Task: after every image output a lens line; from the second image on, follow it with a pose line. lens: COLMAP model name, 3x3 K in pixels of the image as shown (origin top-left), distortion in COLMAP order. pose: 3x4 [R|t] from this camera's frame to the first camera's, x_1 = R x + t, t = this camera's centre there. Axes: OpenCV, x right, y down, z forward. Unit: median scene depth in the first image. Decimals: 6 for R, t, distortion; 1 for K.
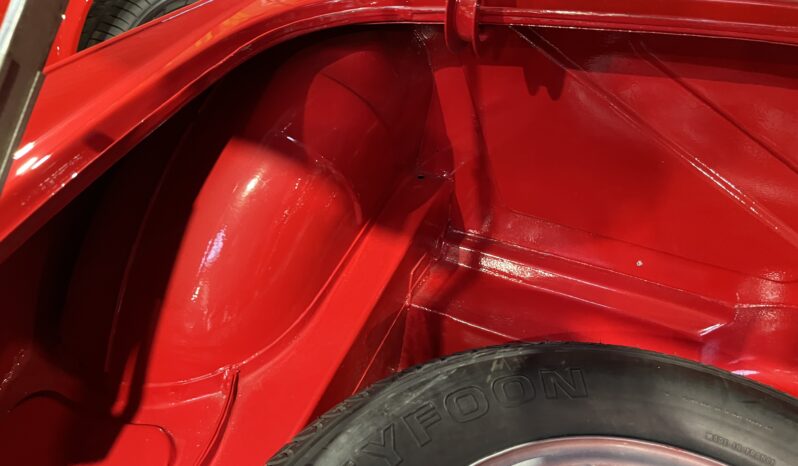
lens RADIAL K [[605.1, 0, 407.1], [0, 605.1, 232.6], [0, 0, 1]] dist [0.042895, -0.076856]
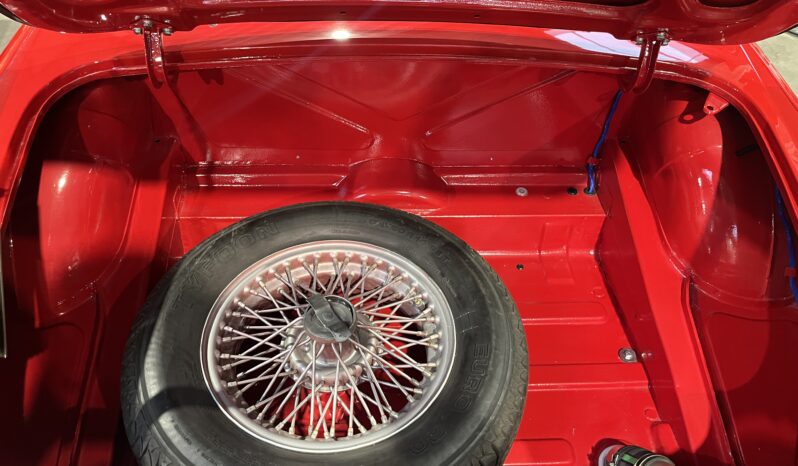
lens RADIAL K [[605.1, 0, 407.1], [0, 605.1, 232.6], [0, 0, 1]] dist [0.042895, -0.076856]
pose [[0.879787, -0.326242, 0.345747, -0.037780], [0.247753, 0.935417, 0.252216, -0.127291], [-0.405701, -0.136237, 0.903795, -0.889486]]
